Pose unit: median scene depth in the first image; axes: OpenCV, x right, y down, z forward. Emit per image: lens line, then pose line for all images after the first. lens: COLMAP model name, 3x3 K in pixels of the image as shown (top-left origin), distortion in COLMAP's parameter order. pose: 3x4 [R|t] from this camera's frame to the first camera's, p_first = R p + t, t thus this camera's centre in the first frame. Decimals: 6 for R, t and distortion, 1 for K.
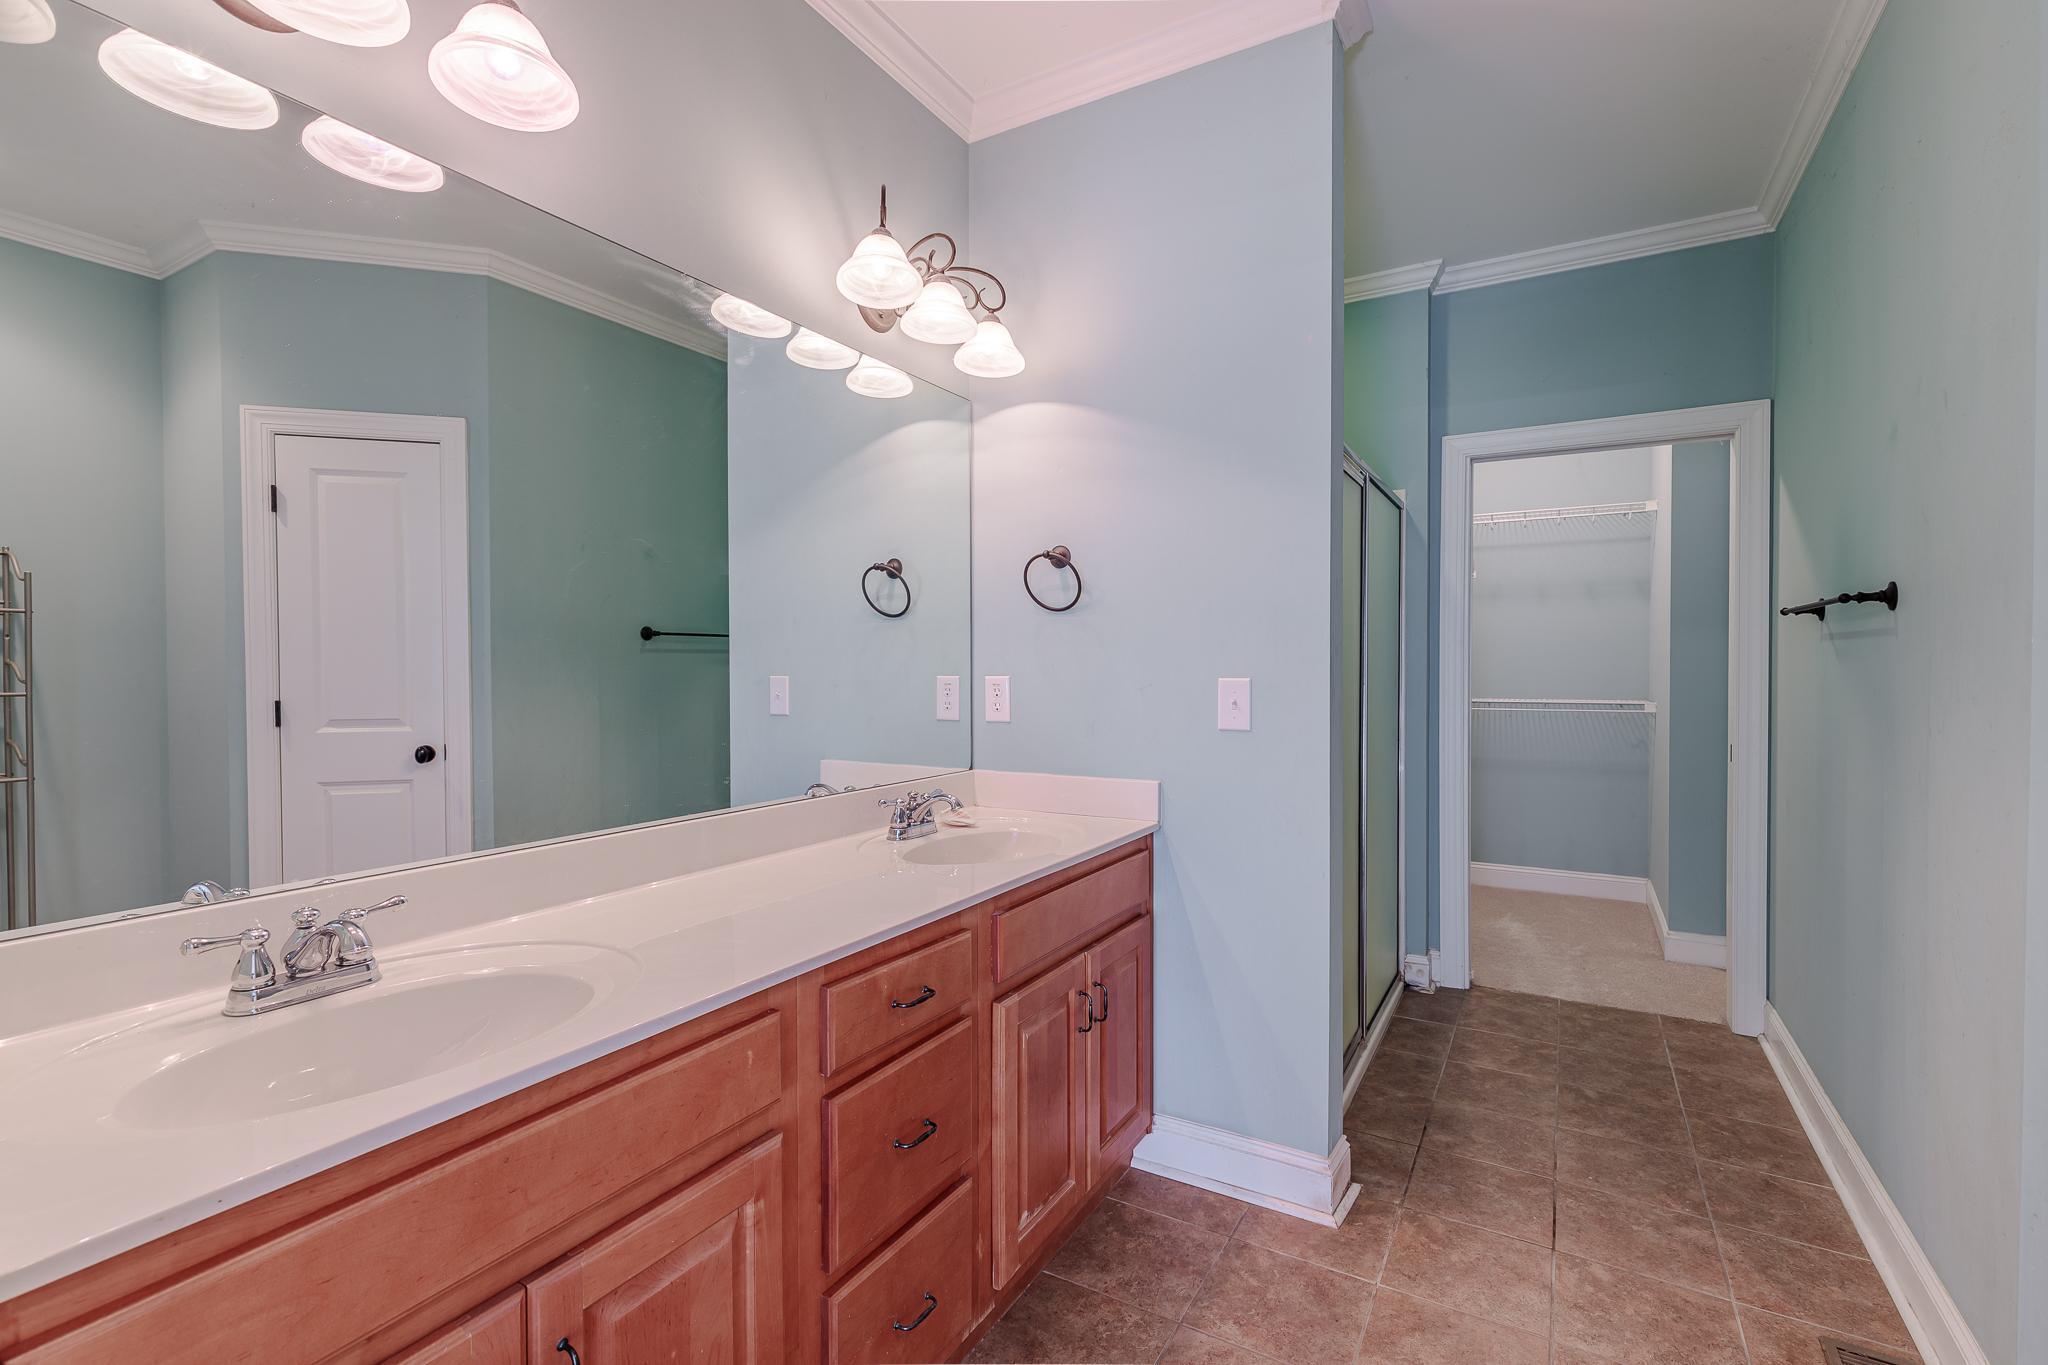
lens RADIAL K [[929.8, 0, 1020.5], [0, 929.8, 678.8], [0, 0, 1]] dist [0.008130, -0.000876]
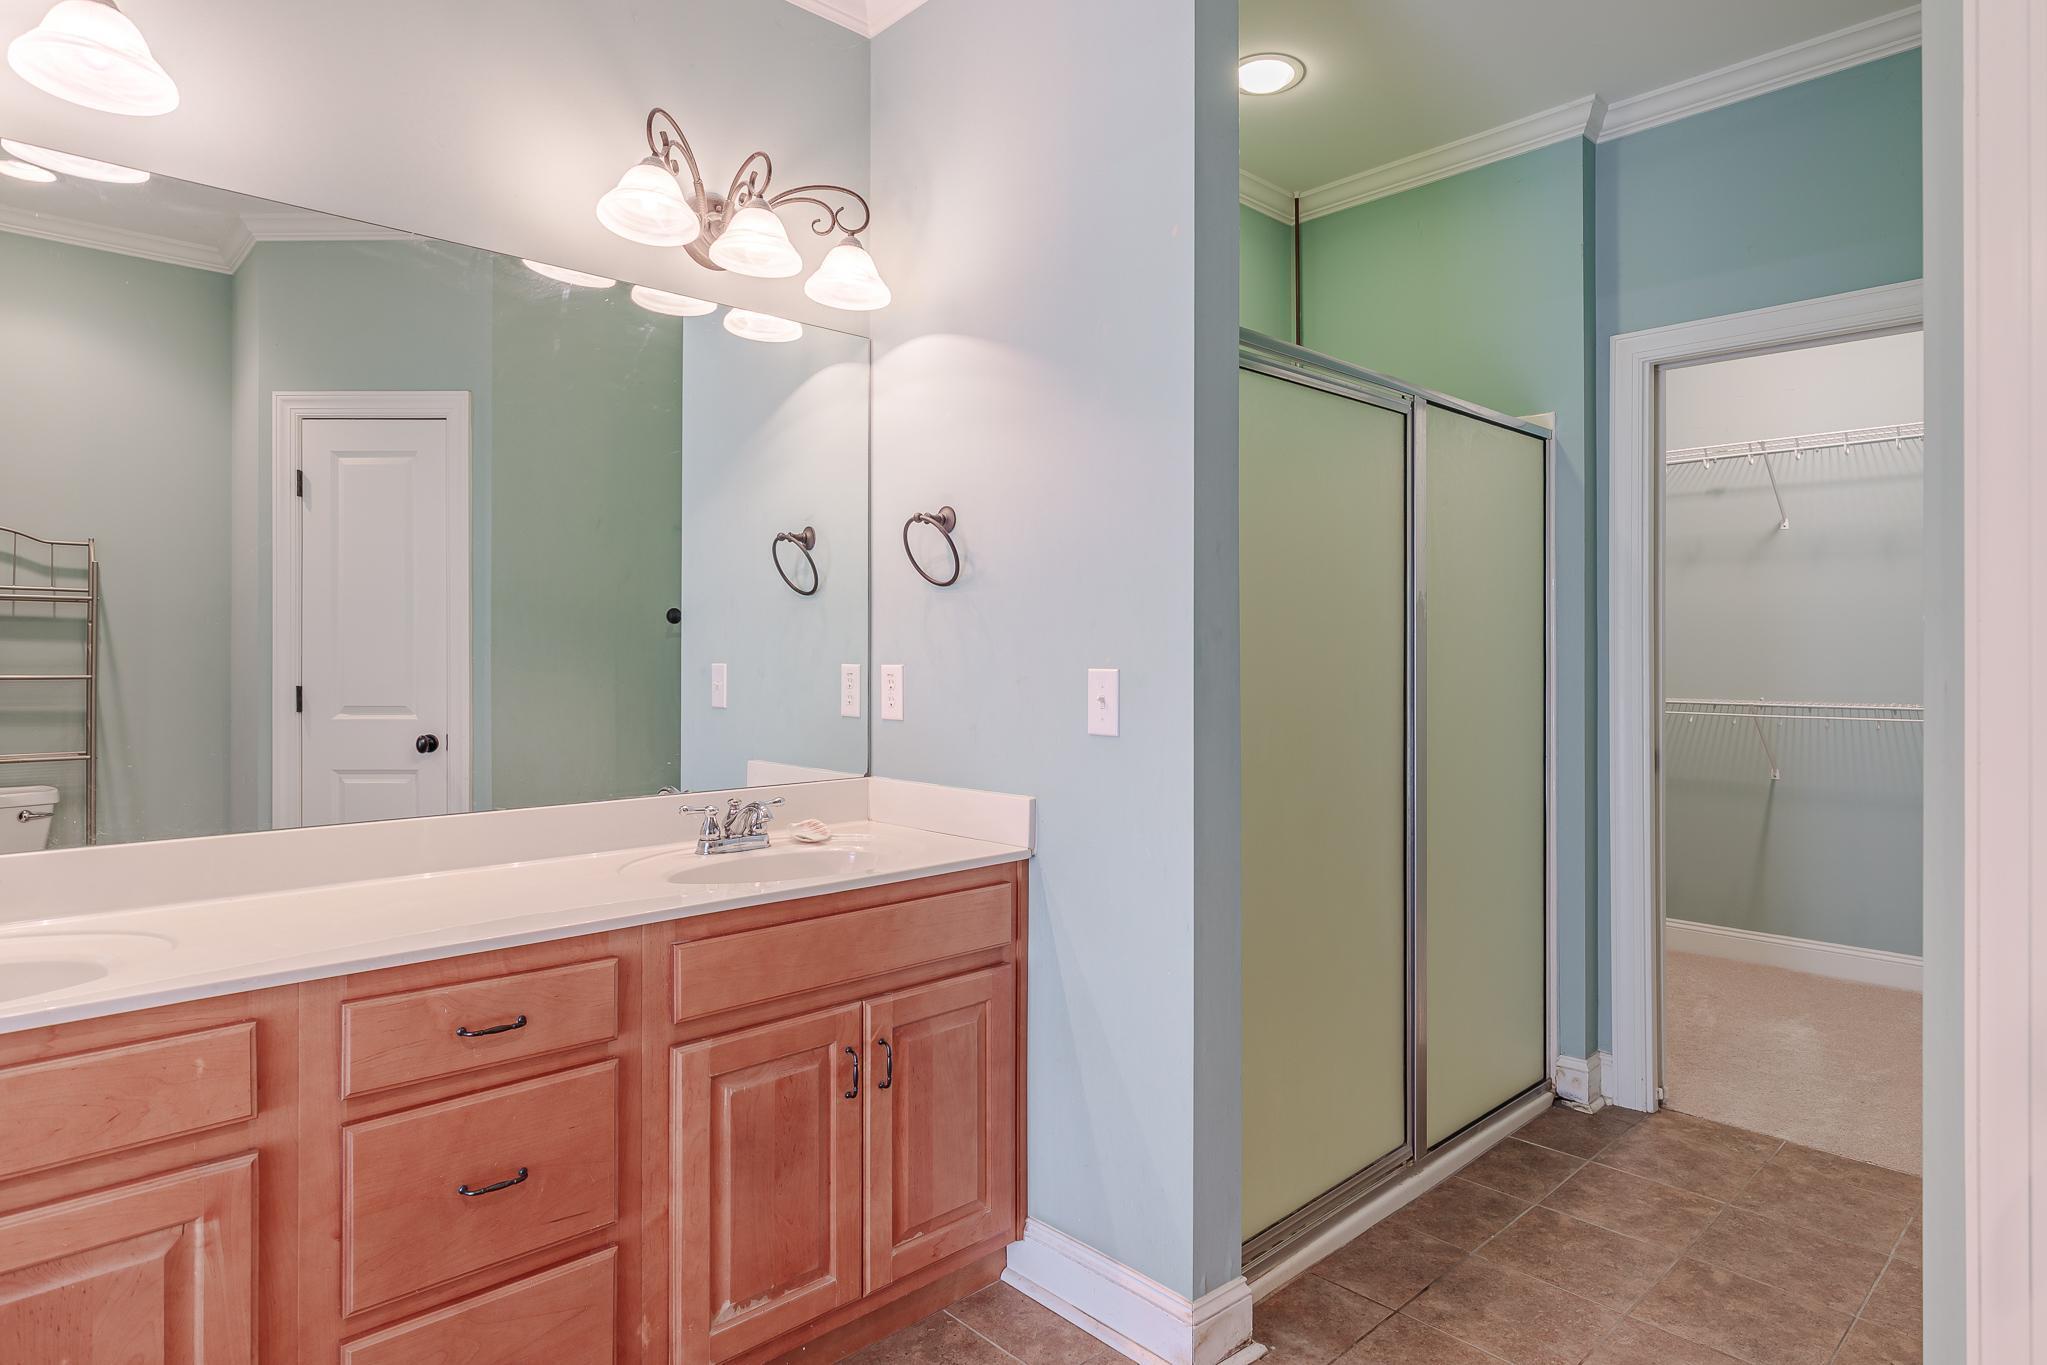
lens RADIAL K [[1148.5, 0, 1037.7], [0, 1148.5, 644.8], [0, 0, 1]] dist [-0.002009, 0.002884]
pose [[0.963372, 0.000791, -0.268168, 0.377892], [-0.006483, 0.999772, -0.020342, -0.000688], [0.268091, 0.021335, 0.963157, 0.044577]]
